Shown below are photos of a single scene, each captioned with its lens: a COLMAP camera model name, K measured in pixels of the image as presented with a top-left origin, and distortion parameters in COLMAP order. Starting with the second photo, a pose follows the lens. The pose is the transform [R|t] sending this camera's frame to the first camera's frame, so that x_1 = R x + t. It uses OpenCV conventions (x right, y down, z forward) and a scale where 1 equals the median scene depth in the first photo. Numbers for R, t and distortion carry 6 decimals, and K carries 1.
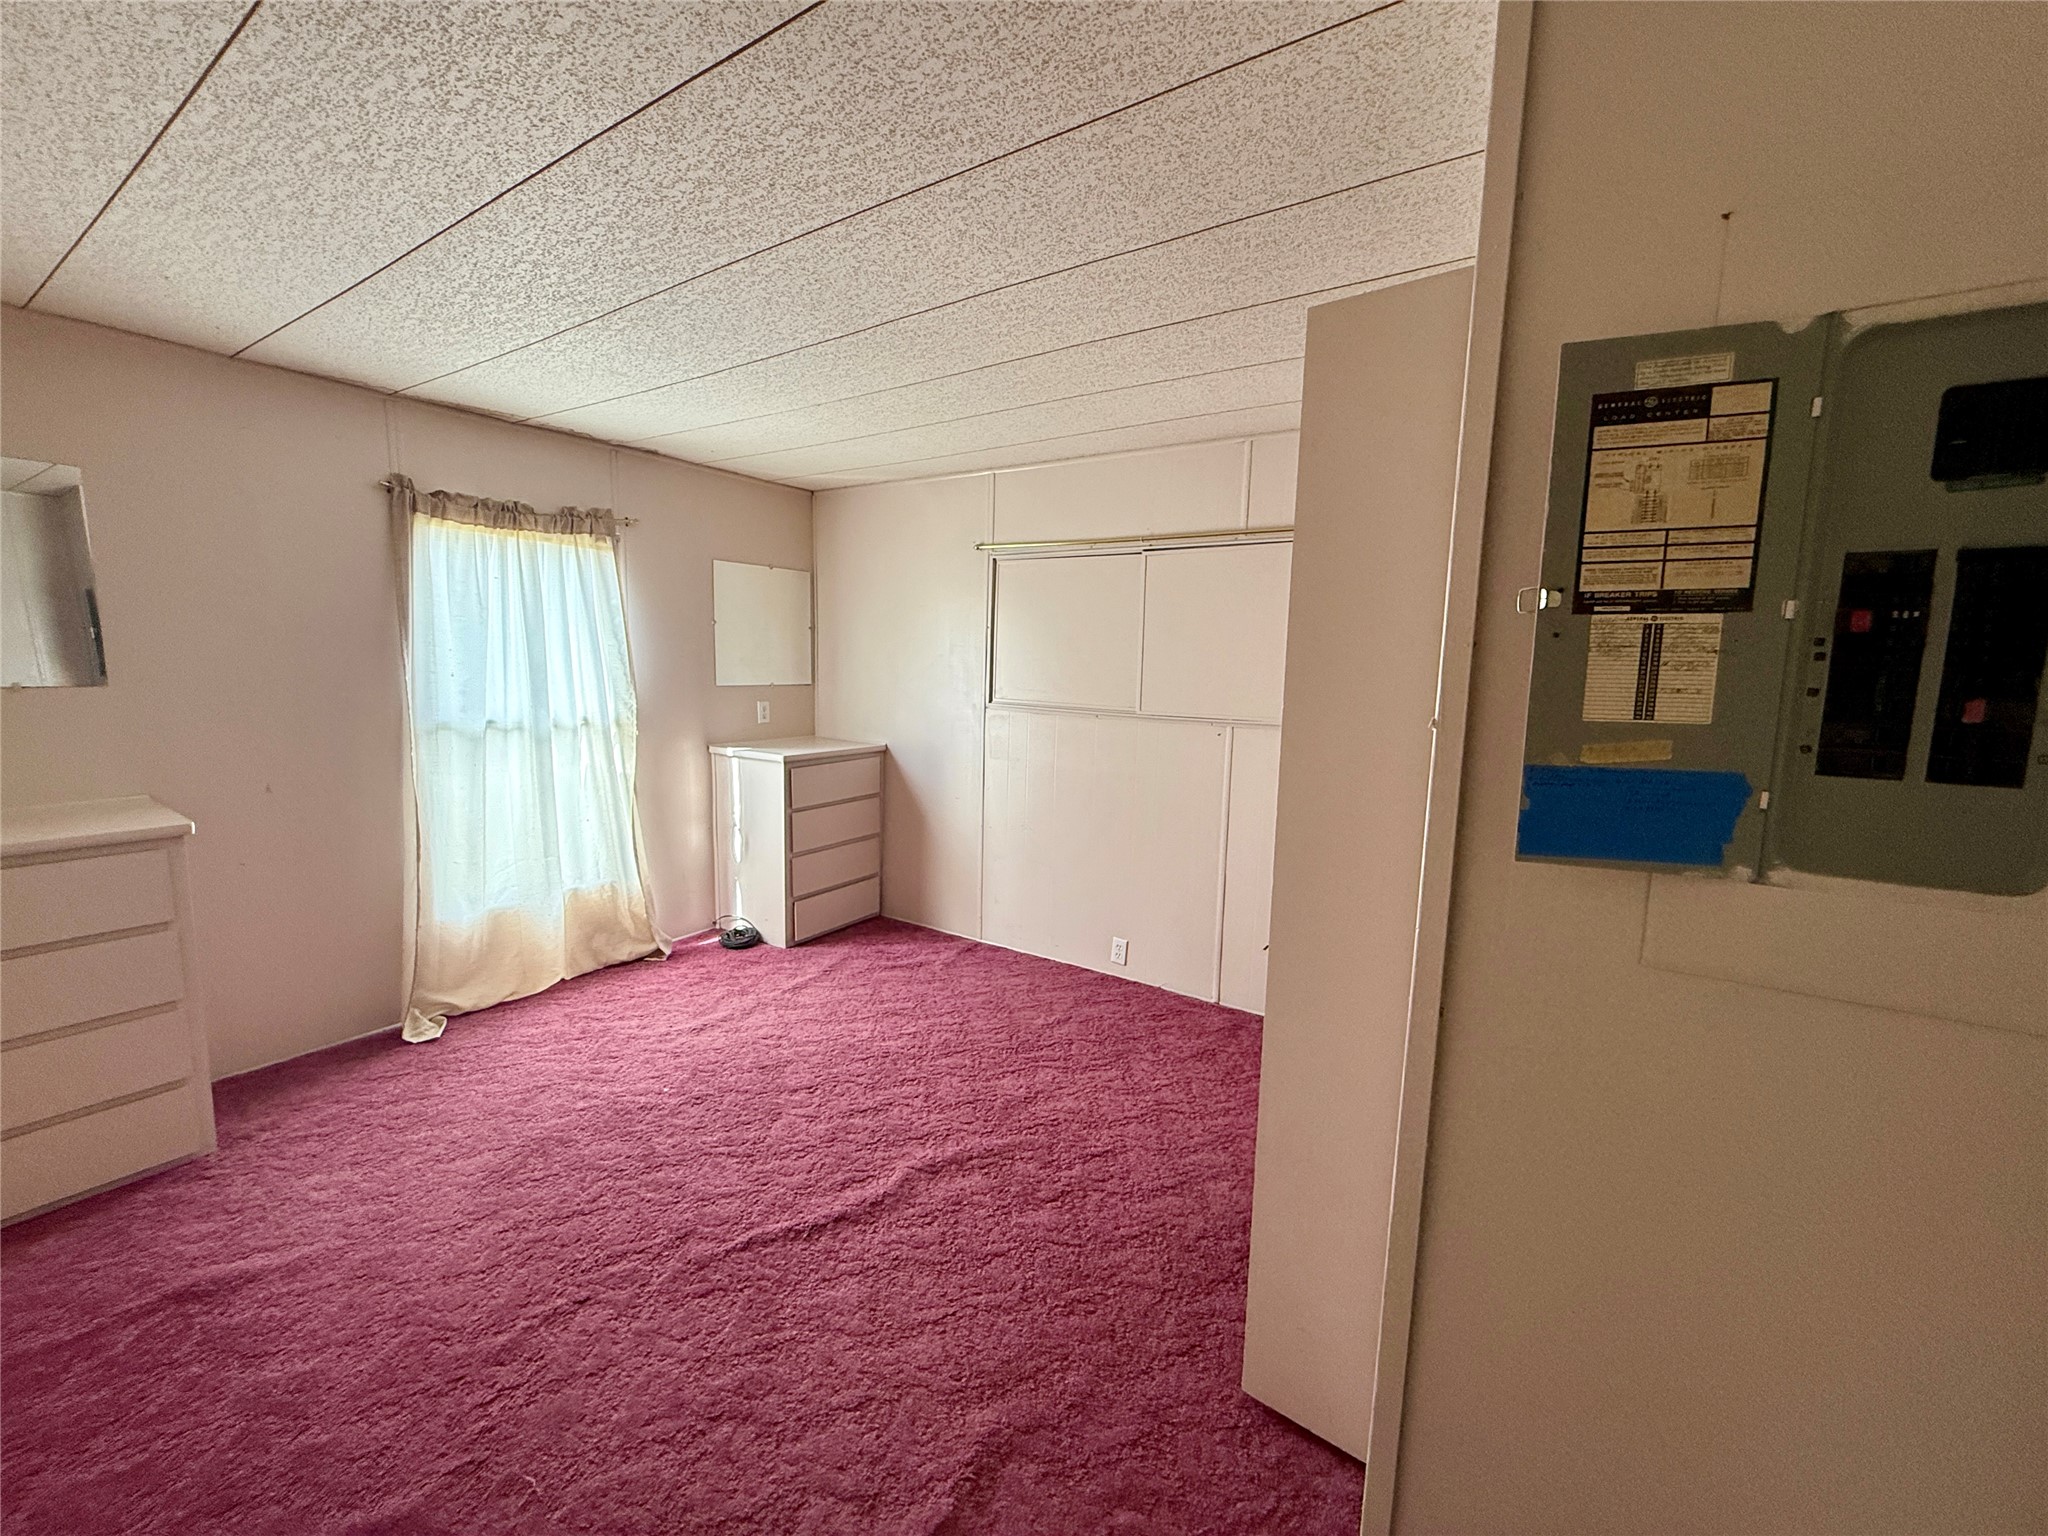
lens RADIAL K [[815.9, 0, 1019.6], [0, 815.9, 760.7], [0, 0, 1]] dist [-0.001513, 0.000875]
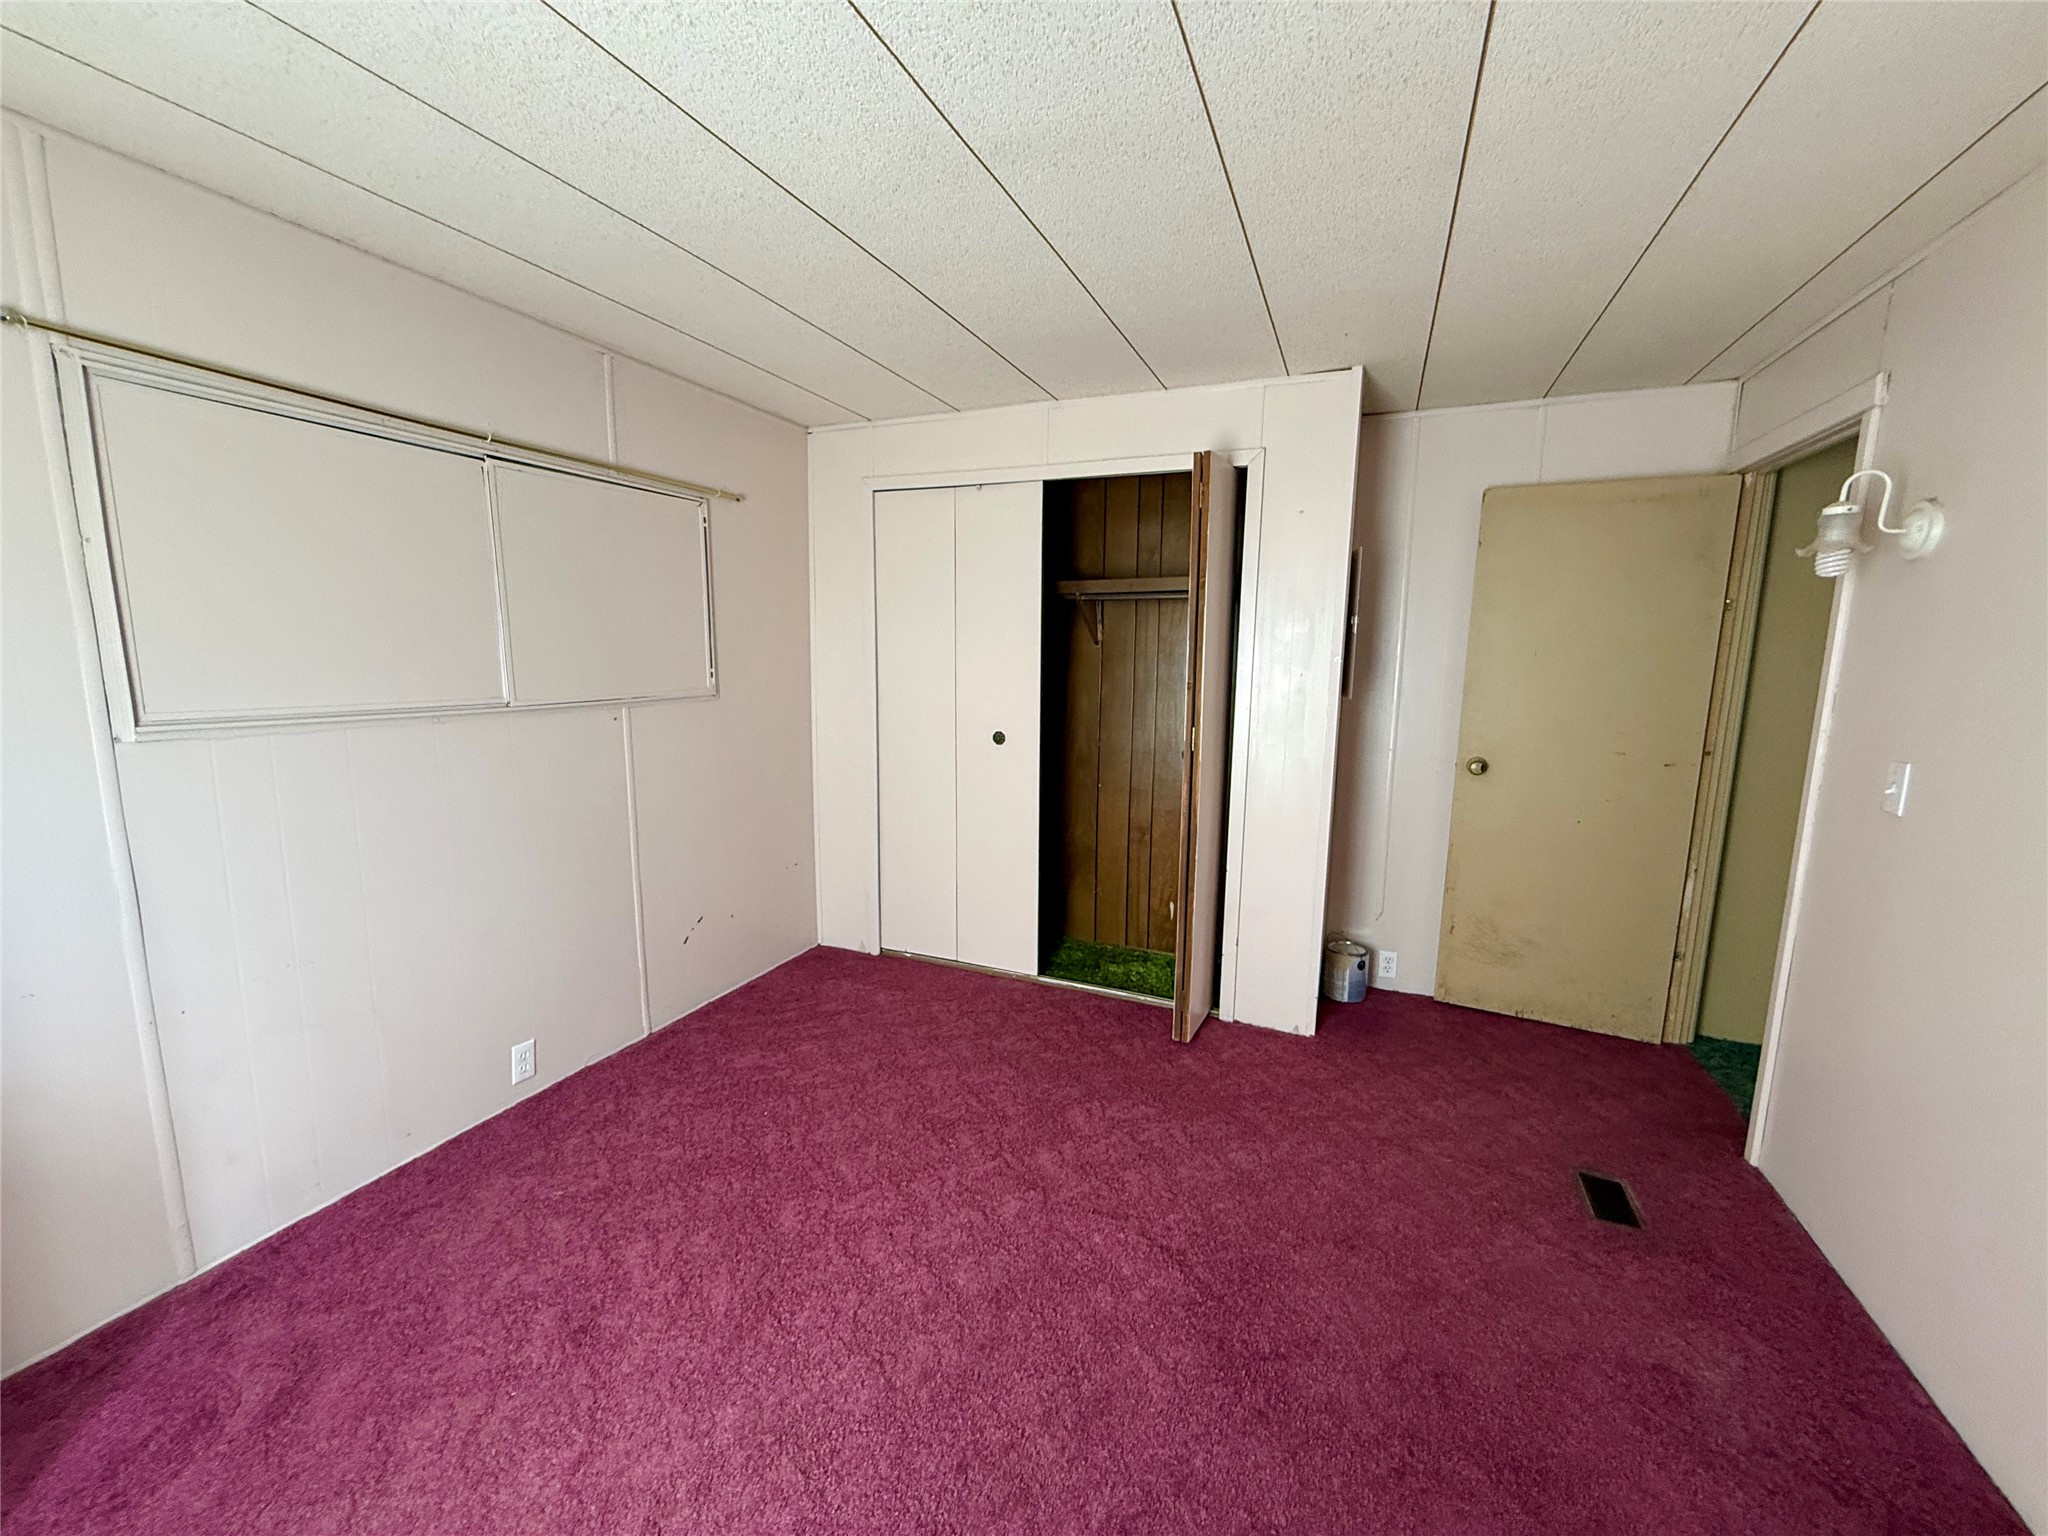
lens RADIAL K [[815.9, 0, 1015.7], [0, 815.9, 769.0], [0, 0, 1]] dist [-0.001513, 0.000875]
pose [[-0.176387, -0.170522, 0.969438, -0.602108], [0.114348, 0.974662, 0.192247, -0.091282], [-0.977656, 0.144763, -0.152419, 0.727464]]
